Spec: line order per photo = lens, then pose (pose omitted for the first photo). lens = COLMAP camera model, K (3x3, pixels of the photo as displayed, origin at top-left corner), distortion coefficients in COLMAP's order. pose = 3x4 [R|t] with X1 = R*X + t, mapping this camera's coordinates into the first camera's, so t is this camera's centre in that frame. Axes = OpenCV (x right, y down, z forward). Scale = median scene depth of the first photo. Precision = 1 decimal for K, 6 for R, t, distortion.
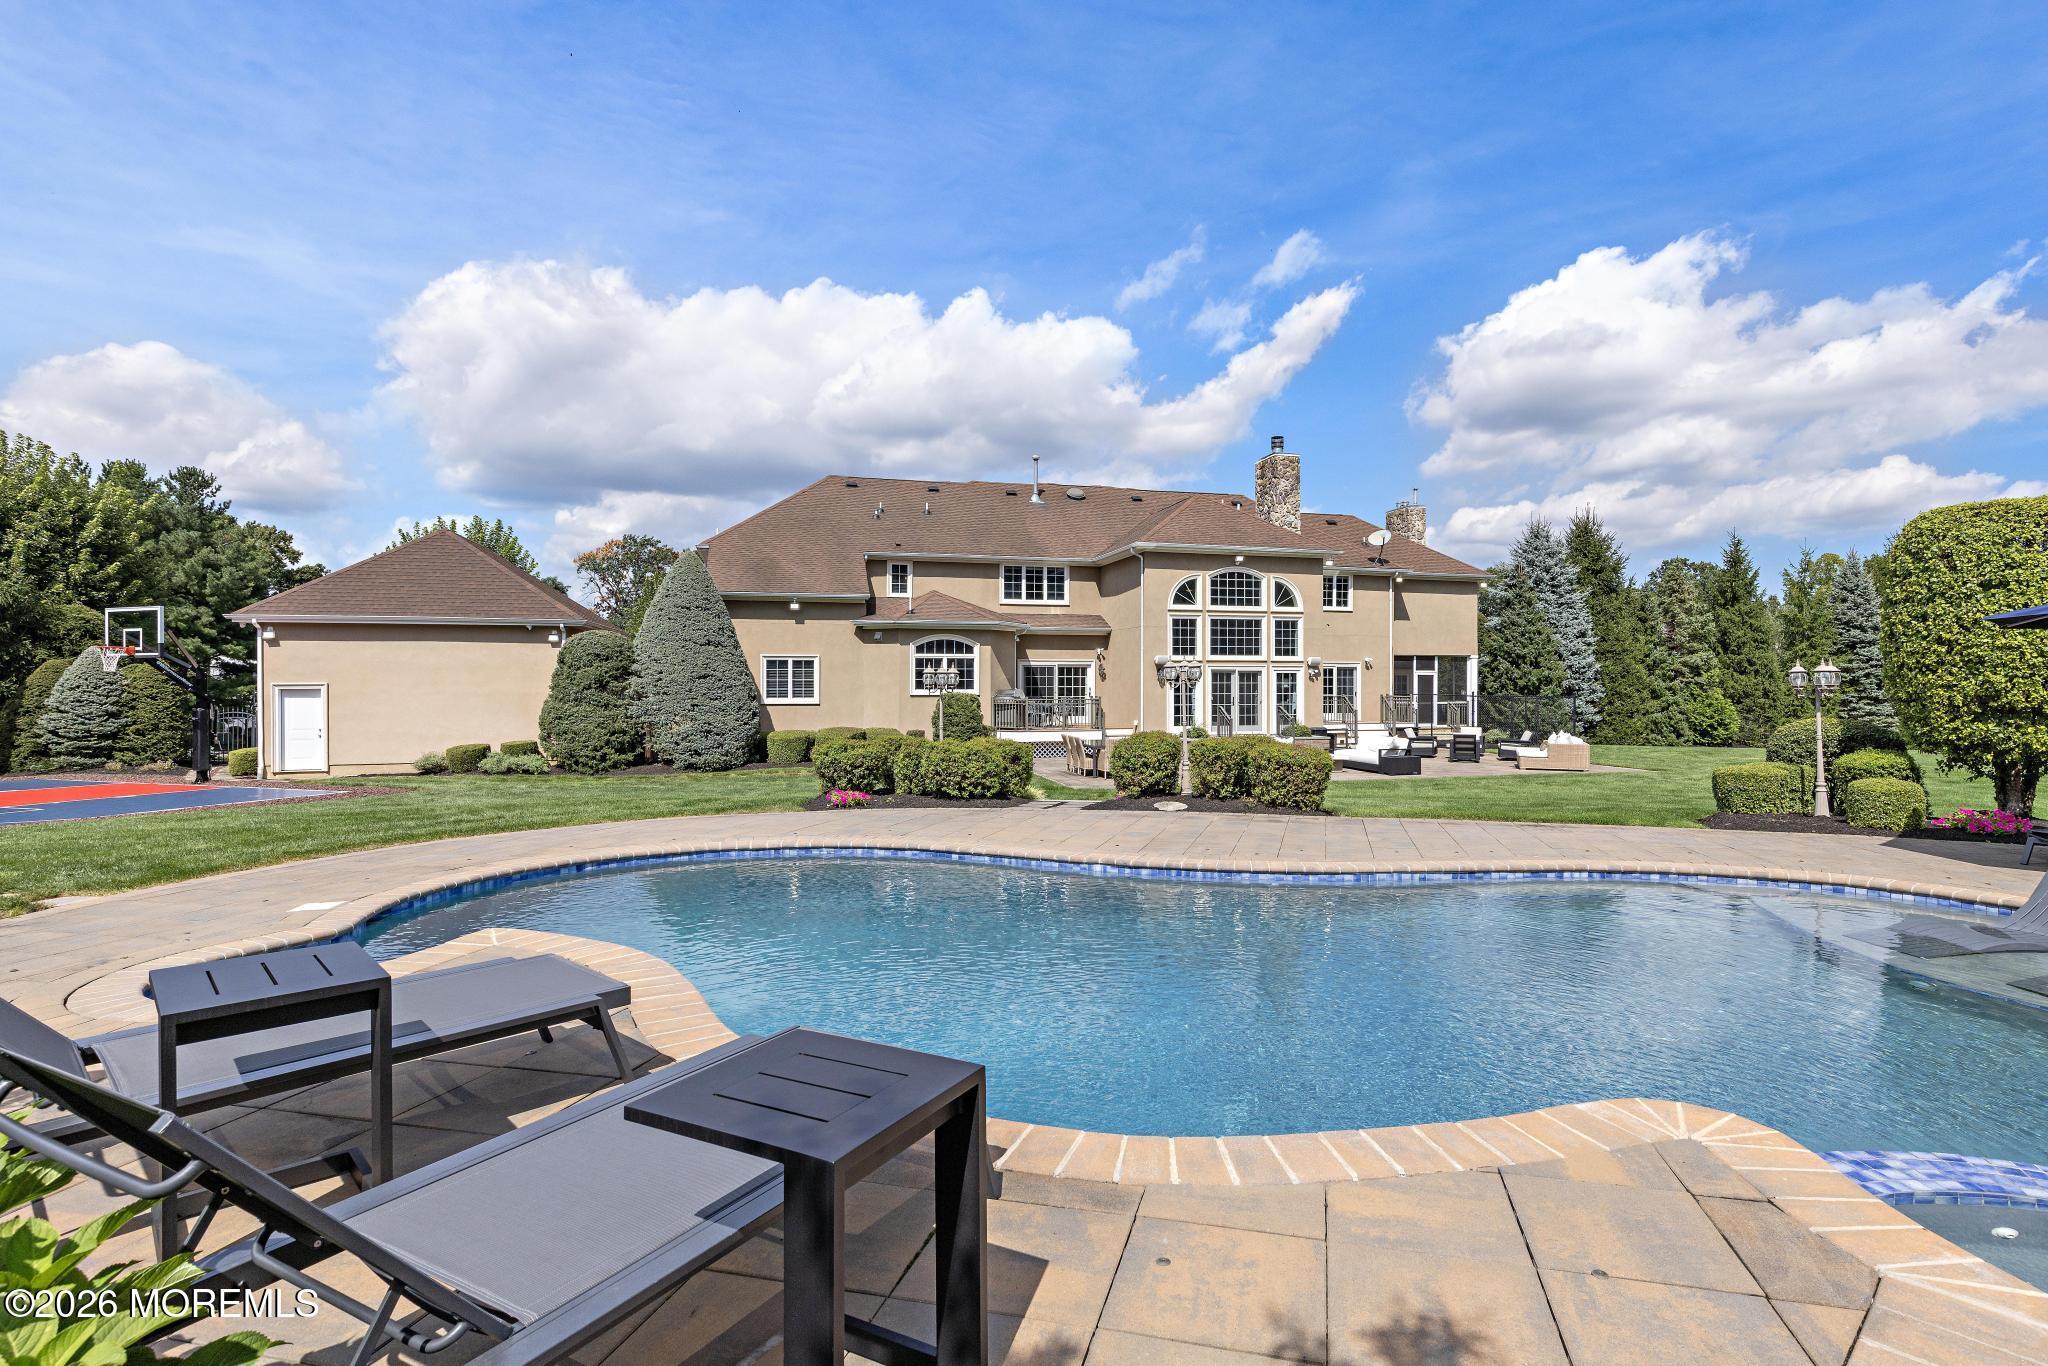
lens RADIAL K [[1029.8, 0, 1071.7], [0, 1029.8, 680.1], [0, 0, 1]] dist [0.000717, 0.000218]
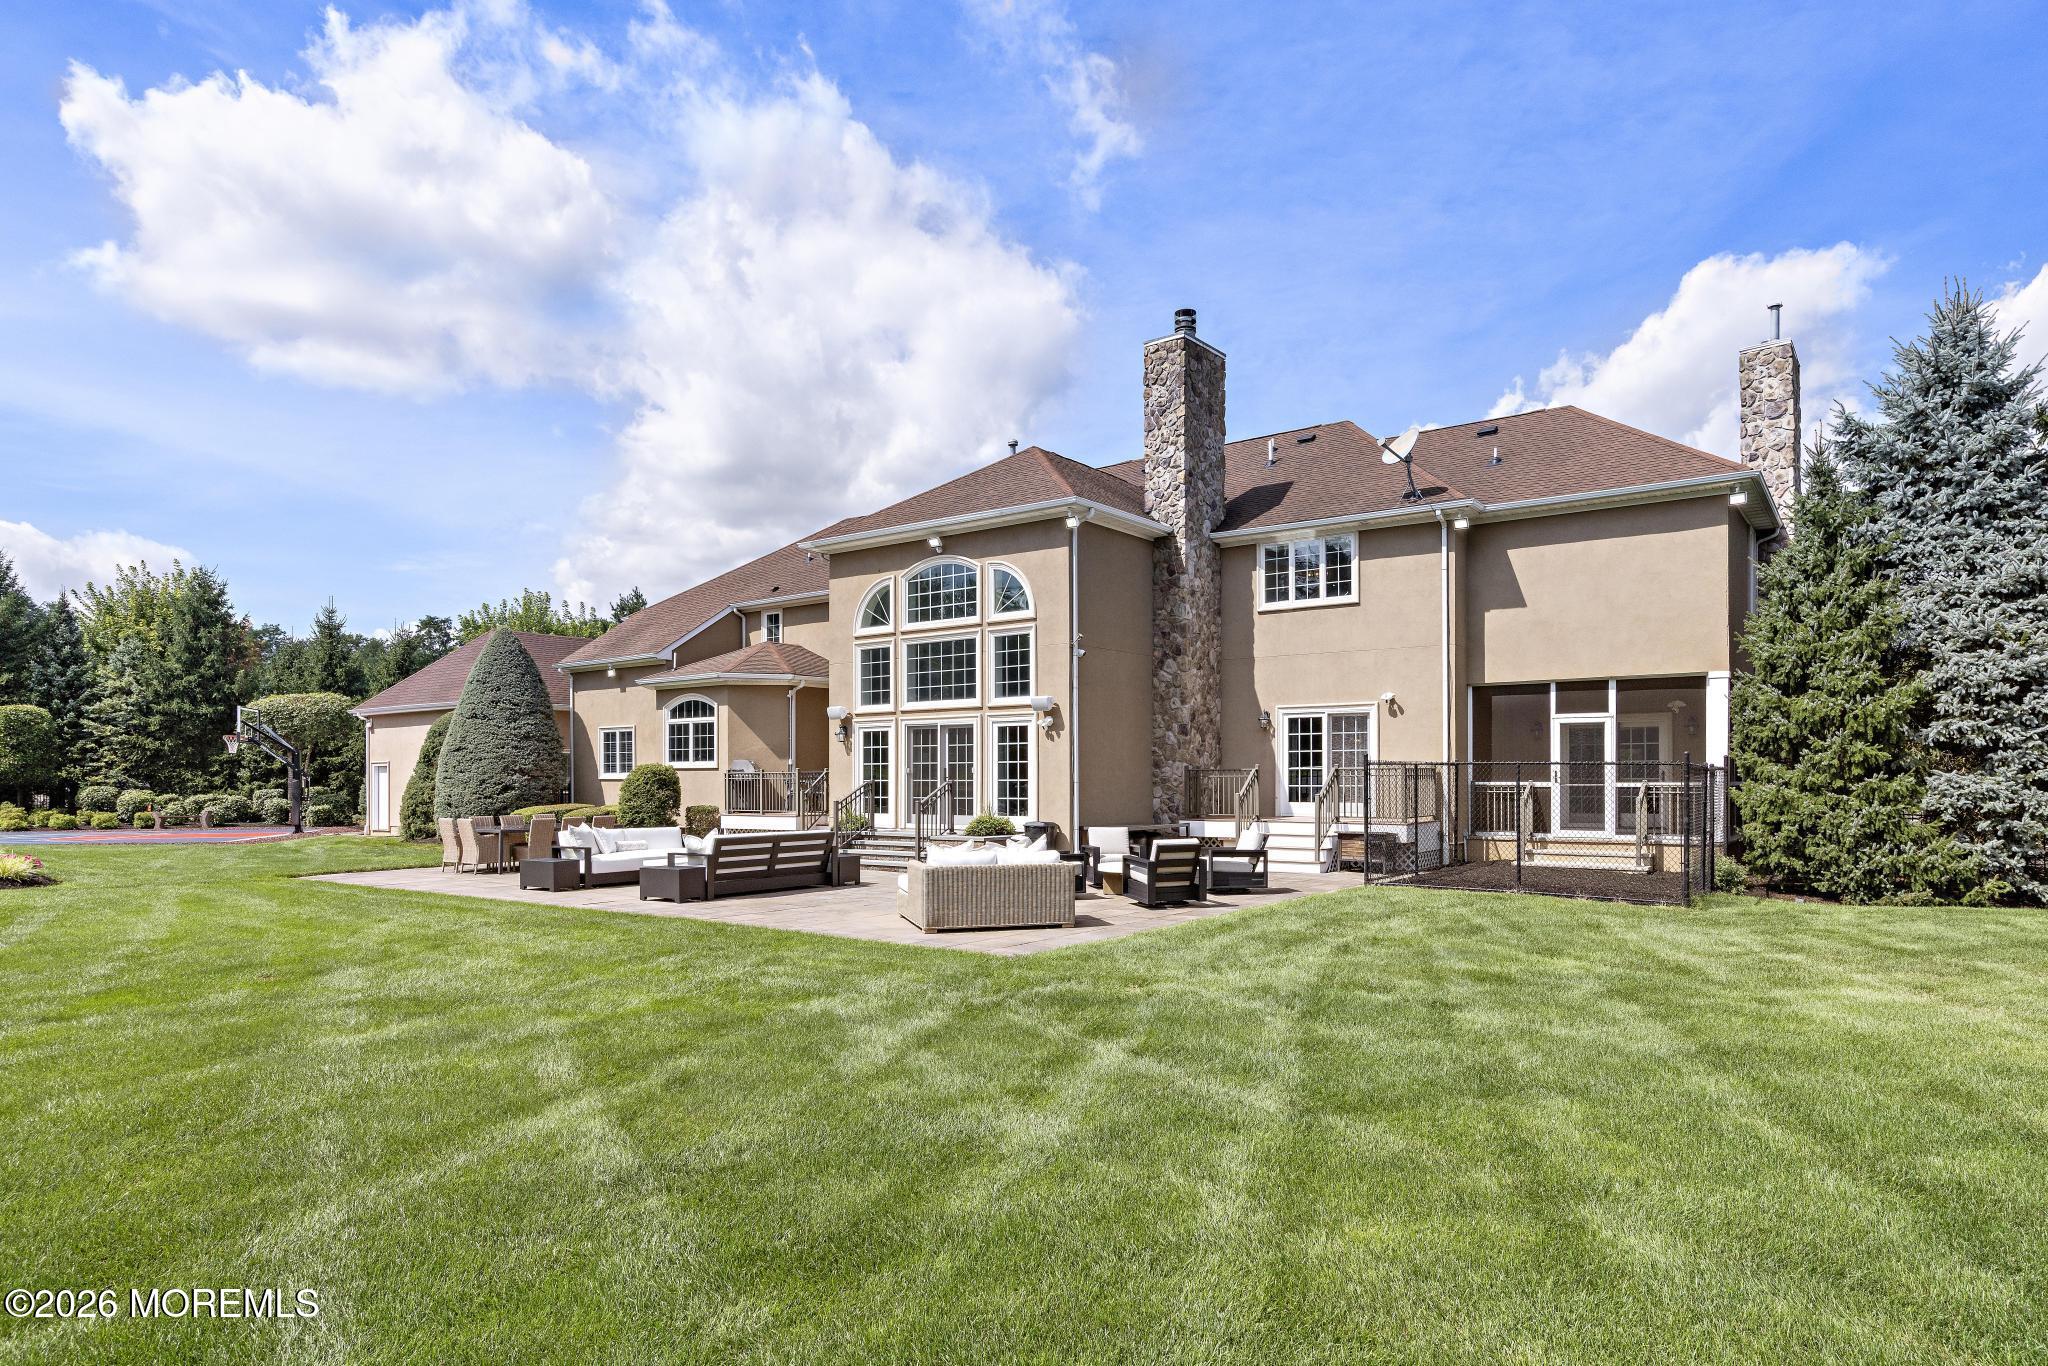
lens RADIAL K [[1153.4, 0, 1068.8], [0, 1153.4, 759.1], [0, 0, 1]] dist [0.006039, 0.000554]
pose [[0.624418, -0.015619, -0.780934, 0.731198], [0.004667, 0.999857, -0.016266, 0.022104], [0.781076, 0.006512, 0.624402, 0.621766]]
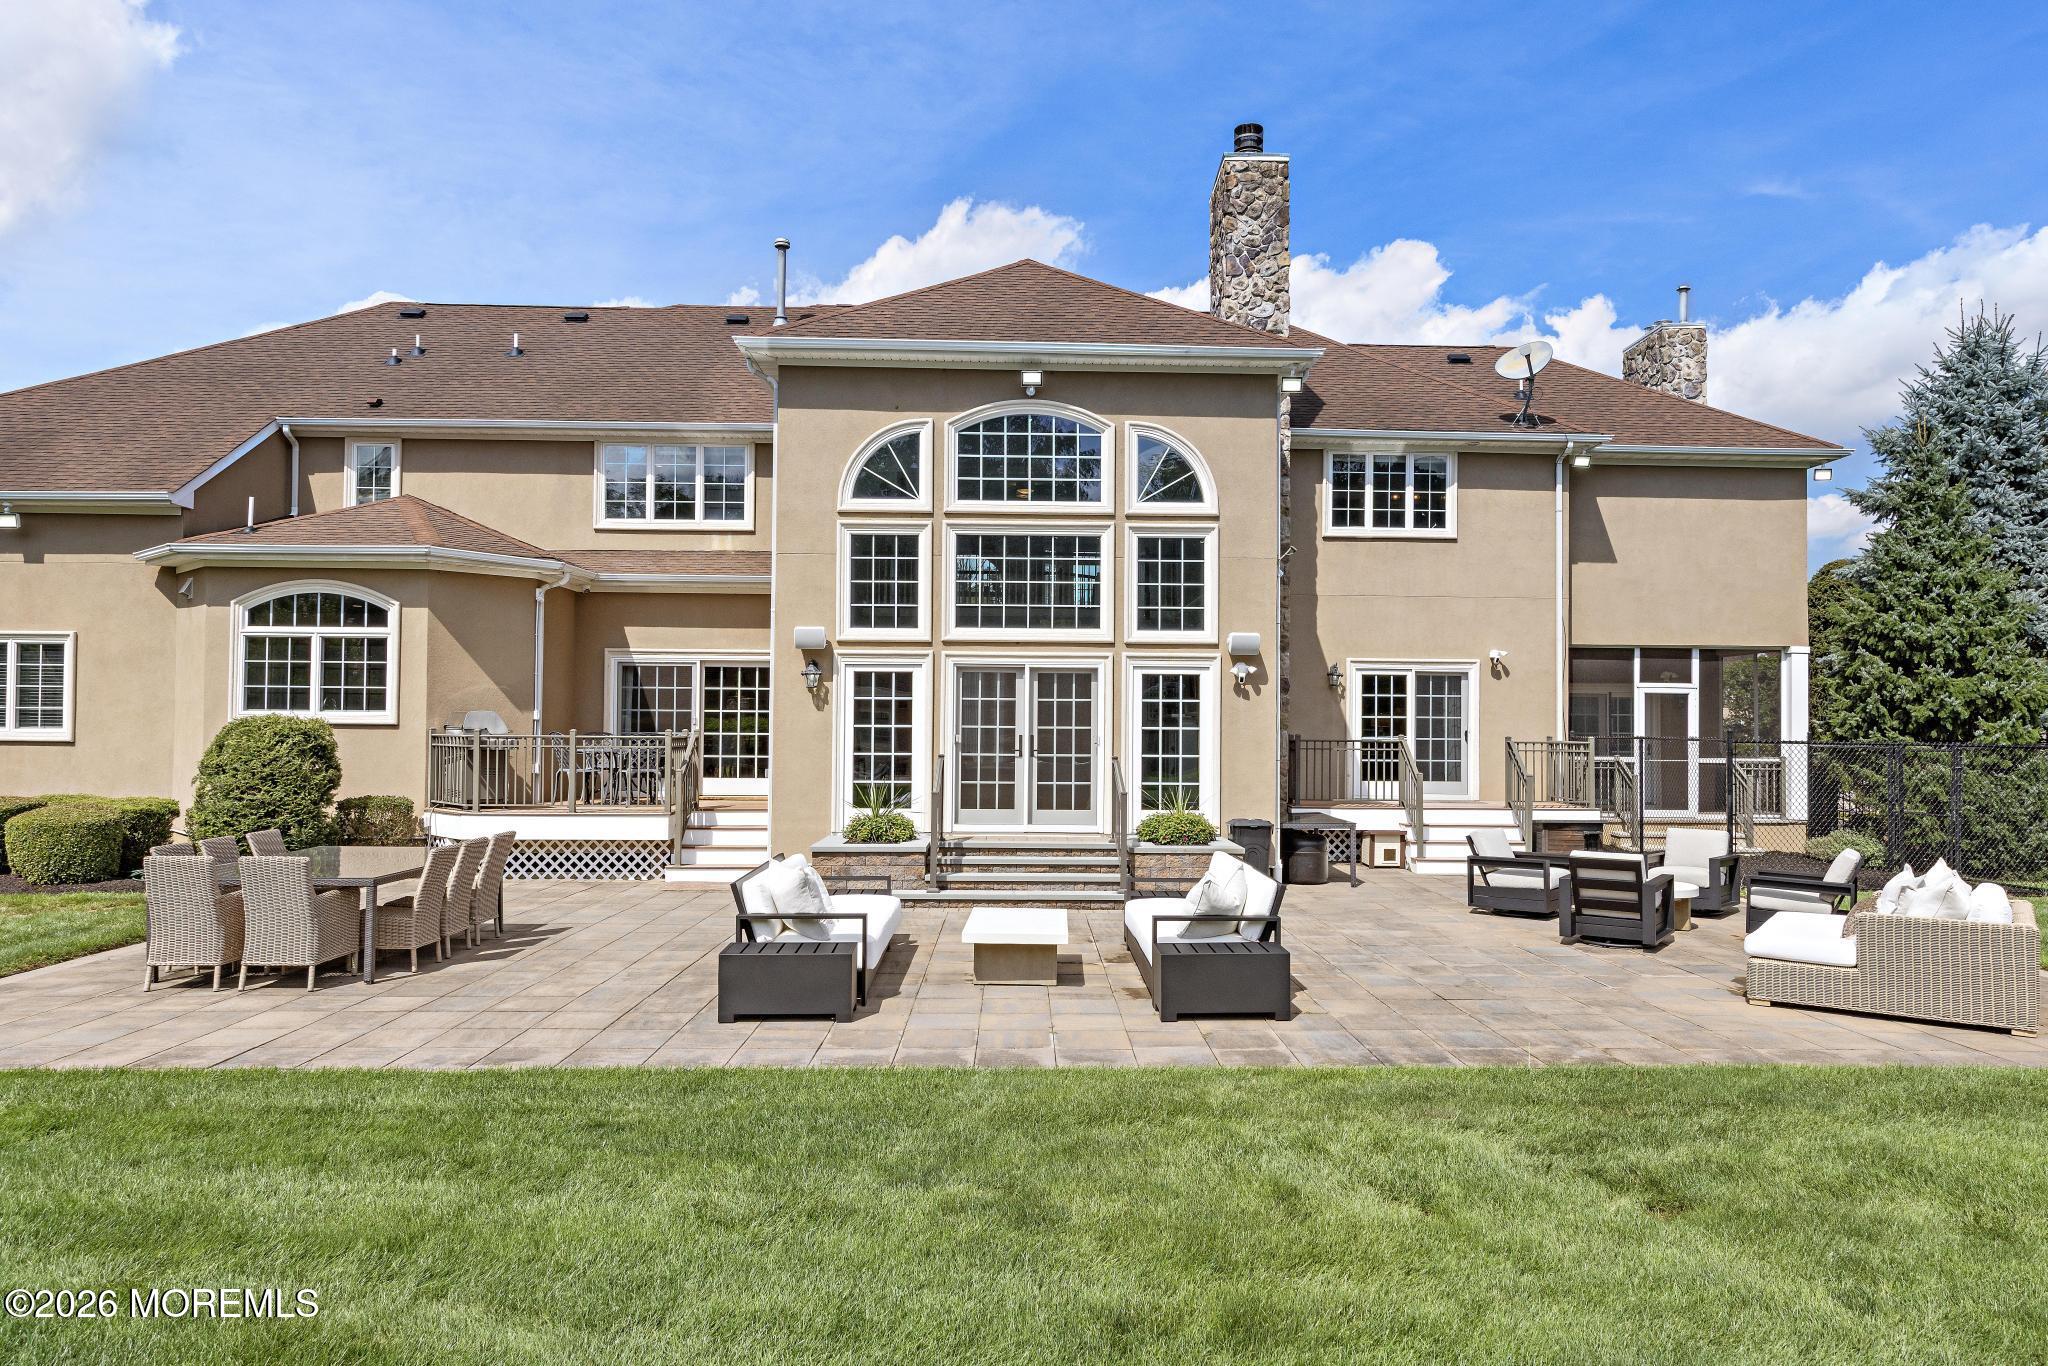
lens RADIAL K [[1316.4, 0, 1056.1], [0, 1316.4, 693.0], [0, 0, 1]] dist [0.003739, 0.000827]
pose [[0.969137, 0.000682, -0.246524, 0.287832], [-0.007507, 0.999614, -0.026747, 0.013381], [0.246410, 0.027772, 0.968768, 0.515466]]
